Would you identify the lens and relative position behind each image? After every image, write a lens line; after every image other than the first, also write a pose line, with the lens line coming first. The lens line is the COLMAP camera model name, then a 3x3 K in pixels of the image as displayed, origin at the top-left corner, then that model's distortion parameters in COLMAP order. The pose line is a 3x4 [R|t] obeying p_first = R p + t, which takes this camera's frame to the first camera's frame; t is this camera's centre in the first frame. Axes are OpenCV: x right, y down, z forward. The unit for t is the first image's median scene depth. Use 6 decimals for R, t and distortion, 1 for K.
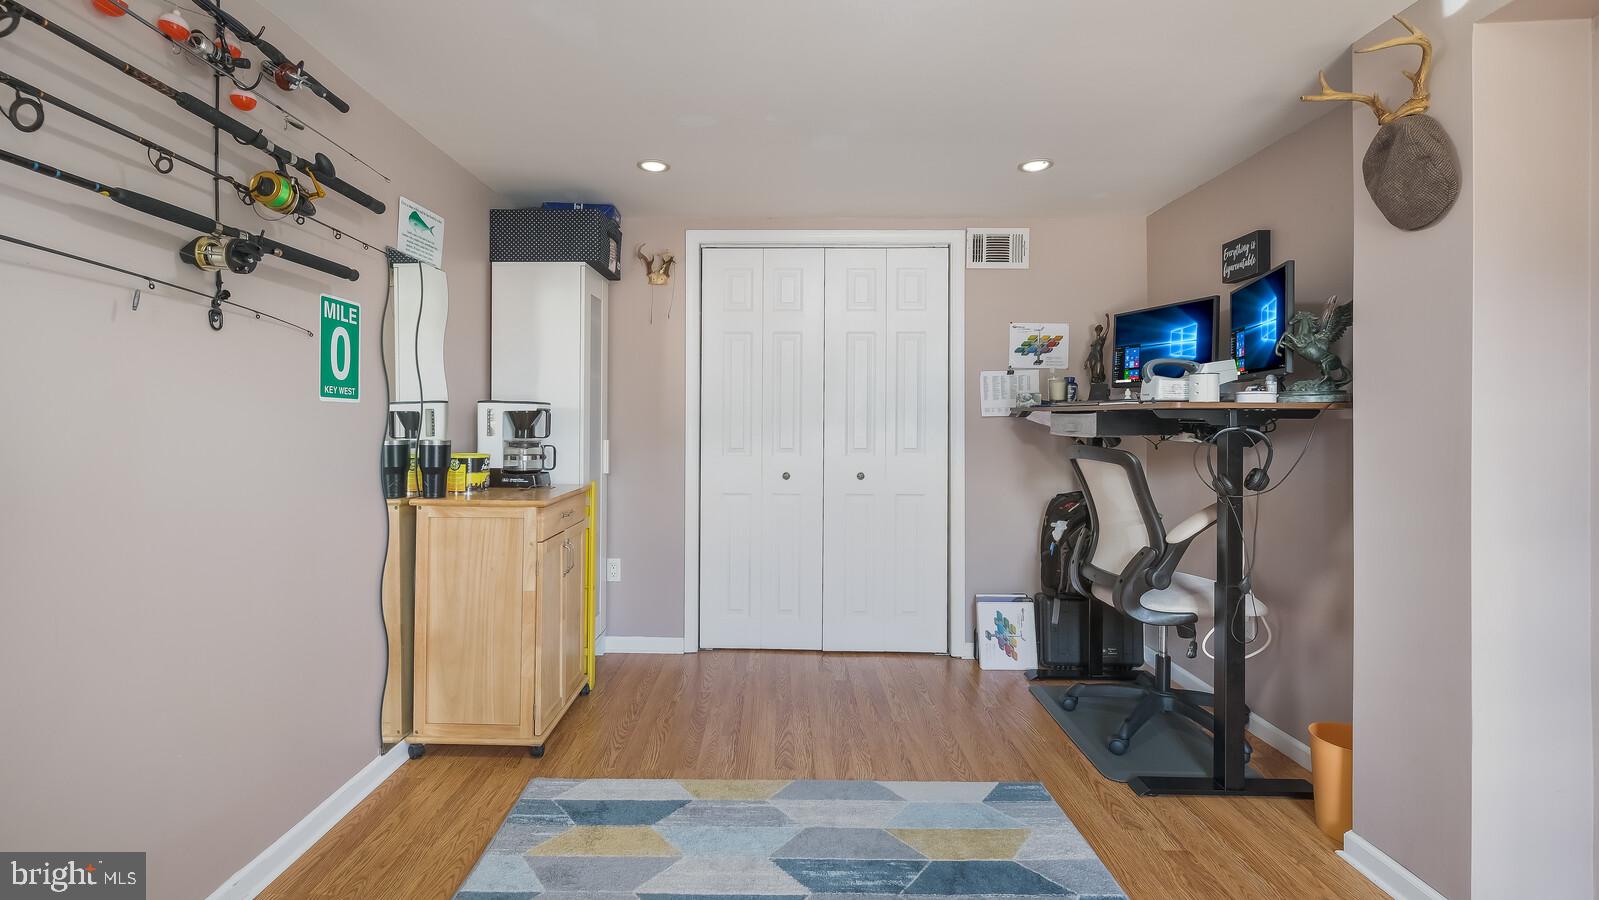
lens RADIAL K [[728.7, 0, 791.2], [0, 728.7, 409.0], [0, 0, 1]] dist [0.002464, 0.000591]
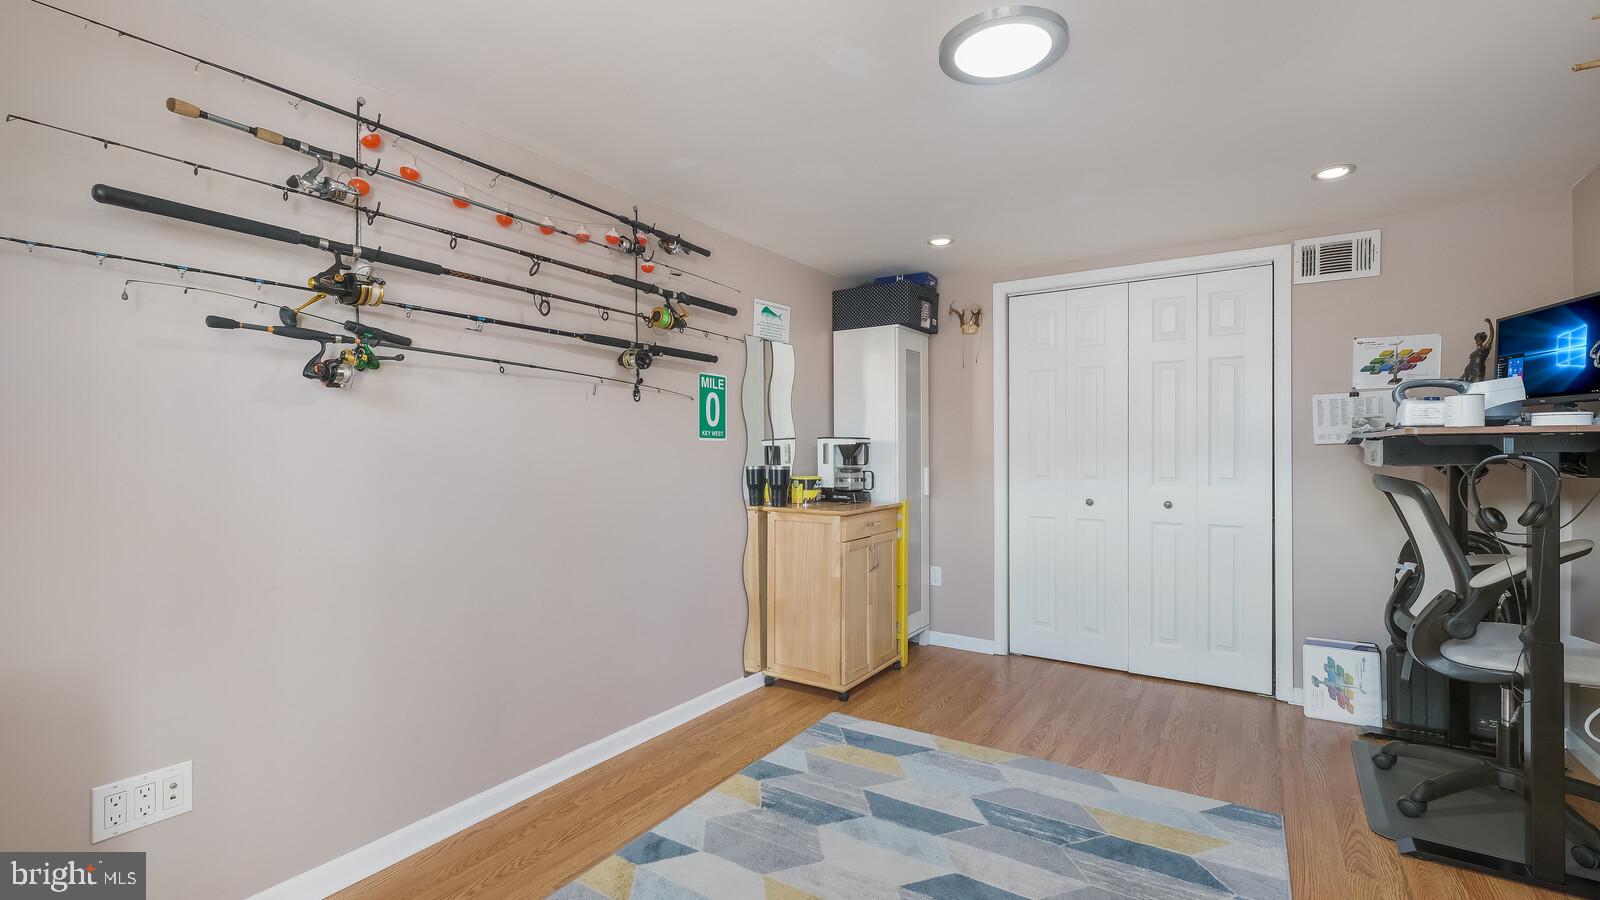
lens RADIAL K [[685.4, 0, 794.0], [0, 685.4, 437.8], [0, 0, 1]] dist [0.004478, 0.000347]
pose [[0.848861, -0.017581, -0.528323, 0.221774], [0.015630, 0.999845, -0.008158, -0.000940], [0.528384, -0.001333, 0.849004, -0.108765]]
